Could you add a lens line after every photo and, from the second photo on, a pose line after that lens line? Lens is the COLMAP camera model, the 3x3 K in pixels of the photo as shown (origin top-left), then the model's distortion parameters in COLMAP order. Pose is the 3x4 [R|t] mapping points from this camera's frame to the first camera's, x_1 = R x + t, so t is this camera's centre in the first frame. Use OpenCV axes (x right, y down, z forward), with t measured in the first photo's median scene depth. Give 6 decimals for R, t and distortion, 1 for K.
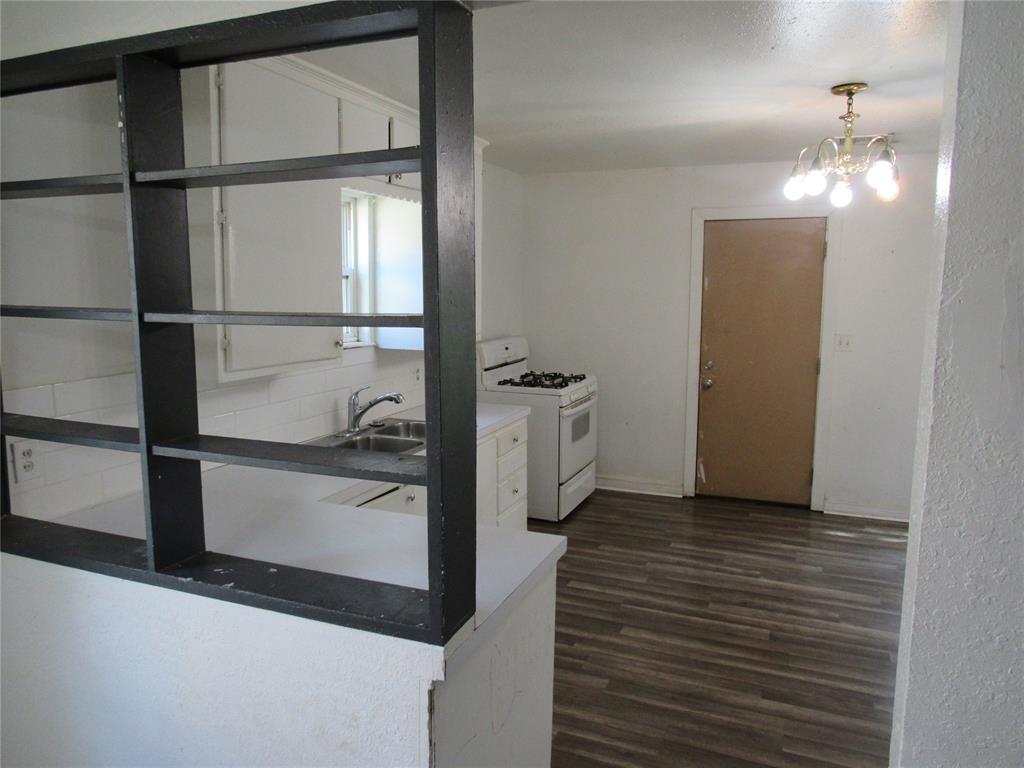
lens RADIAL K [[733.0, 0, 512.0], [0, 733.0, 384.0], [0, 0, 1]] dist [-0.050051, 0.042972]
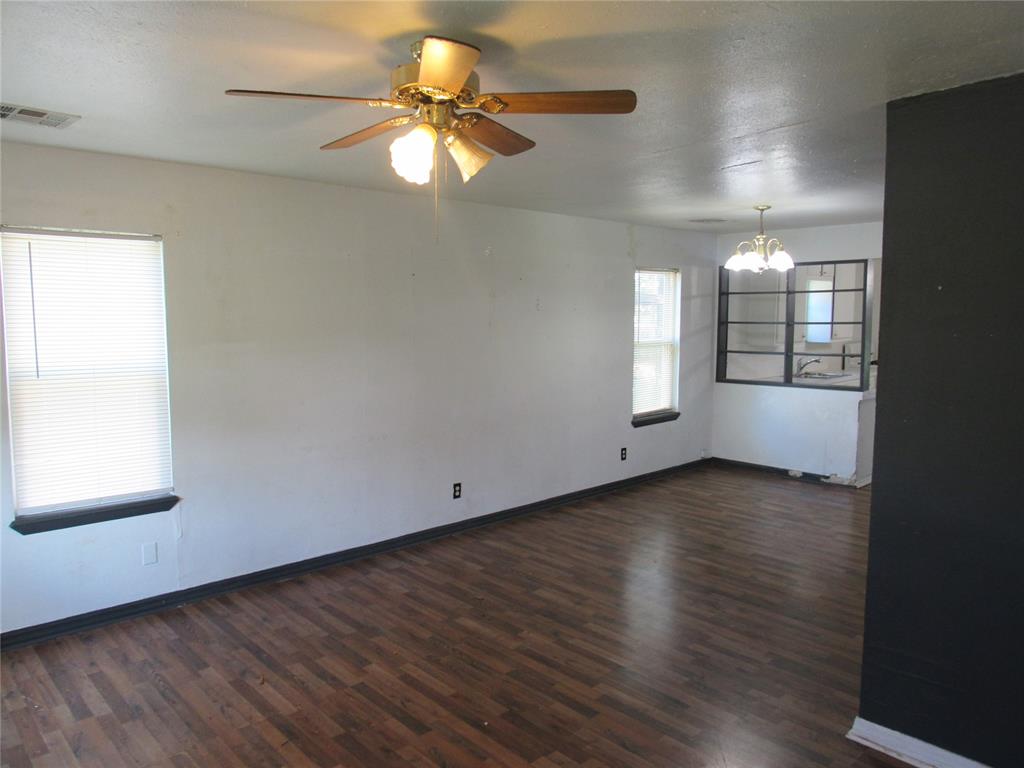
lens RADIAL K [[733.0, 0, 512.0], [0, 733.0, 384.0], [0, 0, 1]] dist [-0.050051, 0.042972]
pose [[0.915426, 0.037642, -0.400723, -0.242291], [-0.053604, 0.998150, -0.028694, 0.465987], [0.398901, 0.047747, 0.915750, -3.507152]]
